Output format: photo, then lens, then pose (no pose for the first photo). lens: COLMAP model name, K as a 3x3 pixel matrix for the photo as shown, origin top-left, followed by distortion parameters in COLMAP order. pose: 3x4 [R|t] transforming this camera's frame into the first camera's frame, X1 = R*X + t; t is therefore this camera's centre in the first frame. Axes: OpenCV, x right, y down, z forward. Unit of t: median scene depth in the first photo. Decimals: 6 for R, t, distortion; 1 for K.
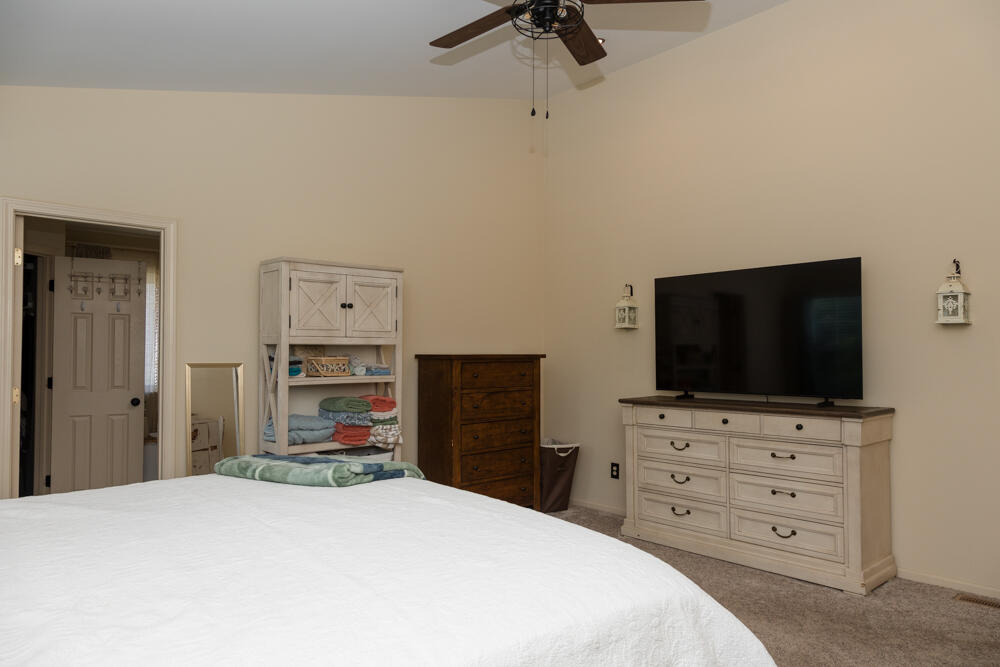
lens RADIAL K [[677.0, 0, 503.7], [0, 677.0, 353.5], [0, 0, 1]] dist [0.006316, -0.004499]
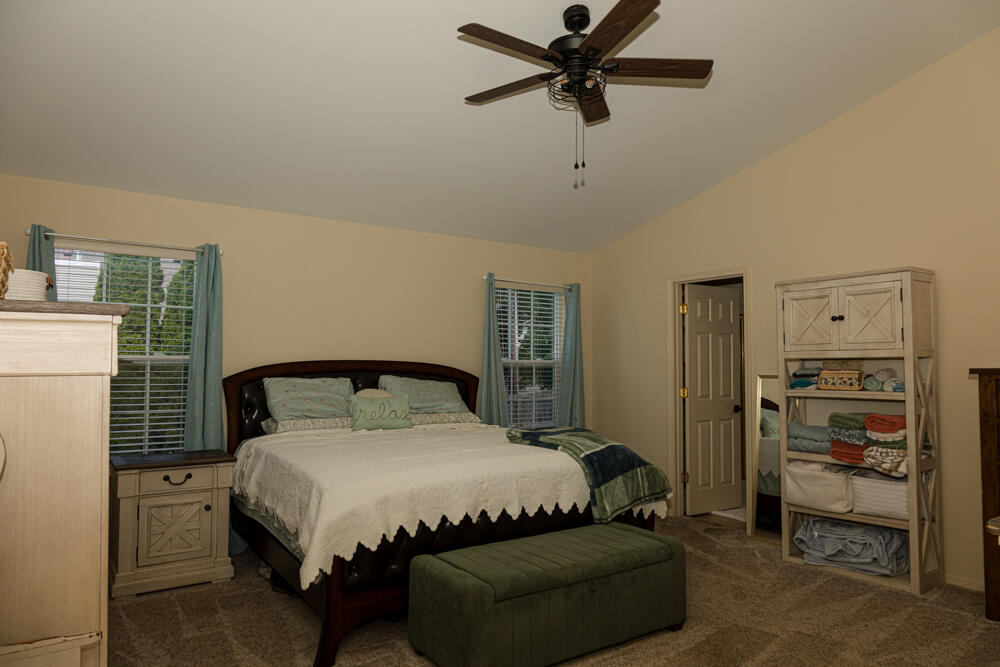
lens RADIAL K [[677.0, 0, 503.7], [0, 677.0, 353.5], [0, 0, 1]] dist [0.006316, -0.004499]
pose [[-0.129584, -0.021738, -0.991330, 0.795071], [-0.002525, 0.999764, -0.021593, 0.002836], [0.991565, -0.000295, -0.129609, 0.643106]]
